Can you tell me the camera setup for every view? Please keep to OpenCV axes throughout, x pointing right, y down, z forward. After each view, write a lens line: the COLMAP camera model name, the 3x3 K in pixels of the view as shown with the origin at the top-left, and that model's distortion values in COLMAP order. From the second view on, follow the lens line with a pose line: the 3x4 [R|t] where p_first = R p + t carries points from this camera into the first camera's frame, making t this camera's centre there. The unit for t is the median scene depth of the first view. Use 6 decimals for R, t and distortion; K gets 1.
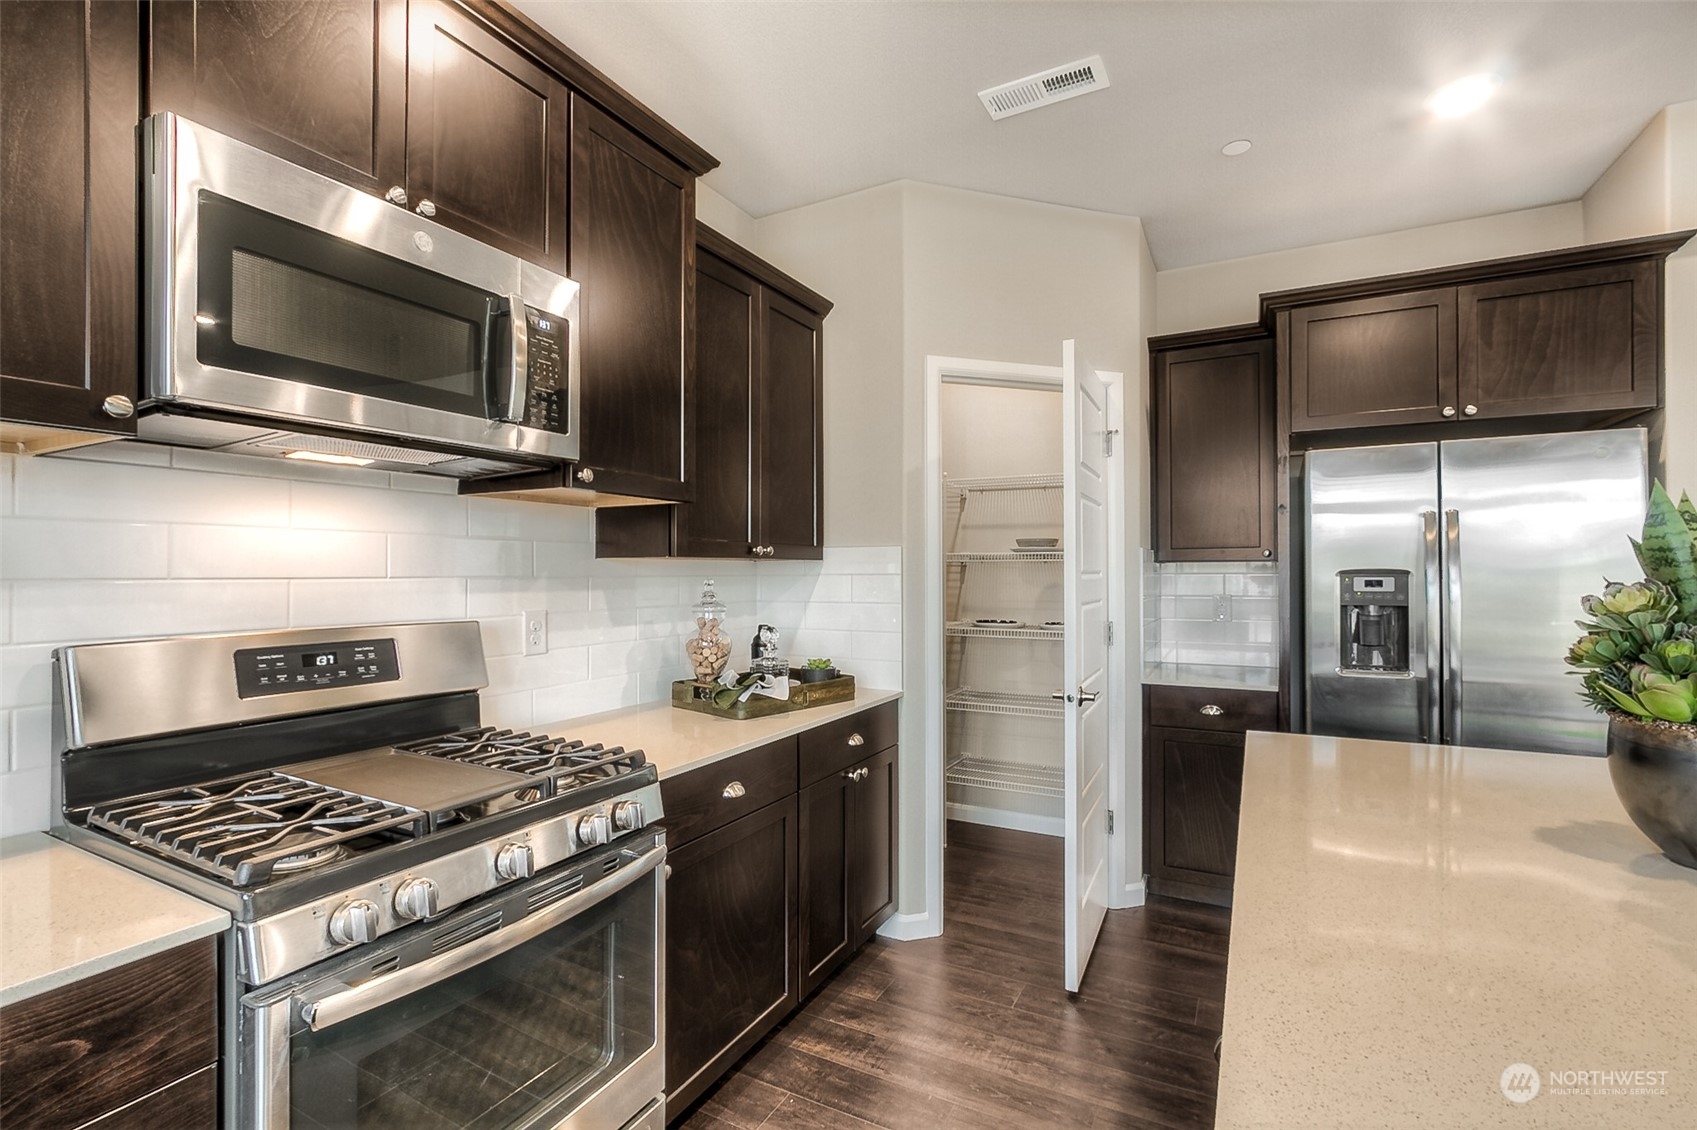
lens RADIAL K [[771.8, 0, 858.0], [0, 771.8, 572.0], [0, 0, 1]] dist [-0.006374, 0.000388]
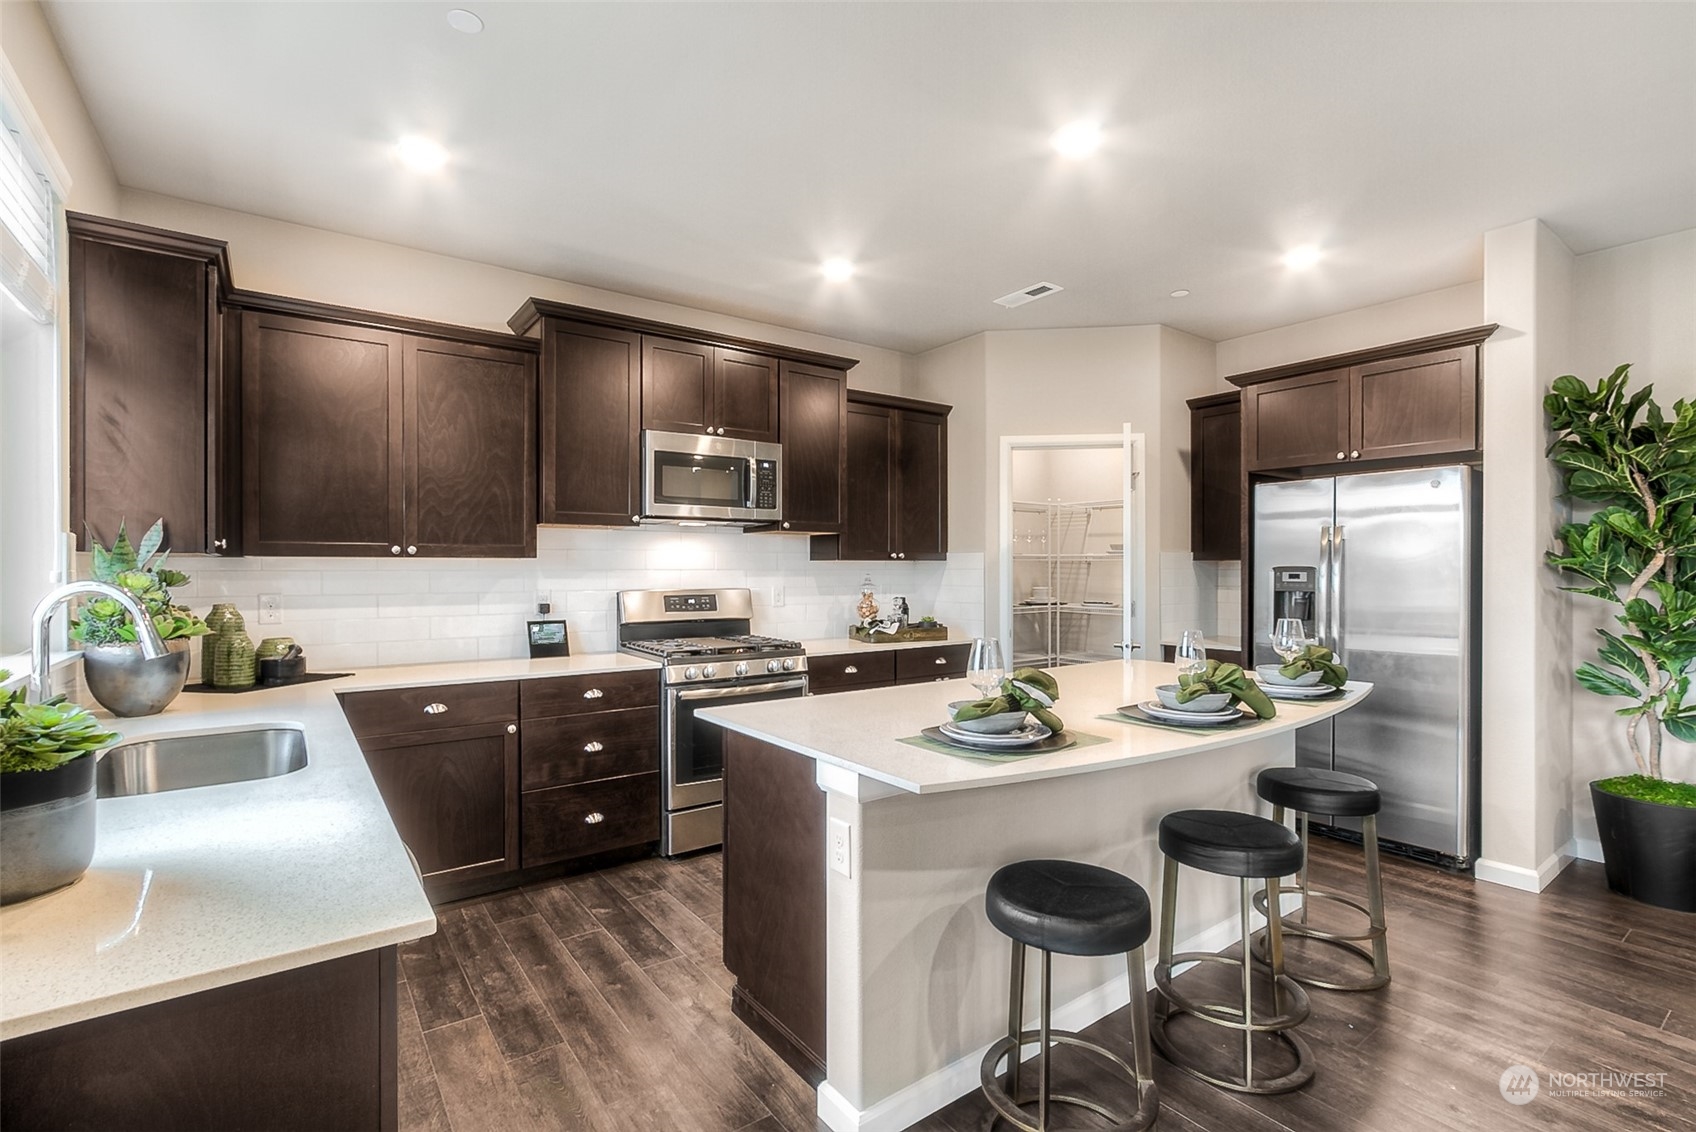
lens RADIAL K [[771.3, 0, 844.1], [0, 771.3, 566.7], [0, 0, 1]] dist [-0.006374, 0.000388]
pose [[0.895686, 0.001157, -0.444686, 0.649481], [-0.001215, 0.999999, 0.000154, -0.002196], [0.444686, 0.000402, 0.895687, -0.774341]]
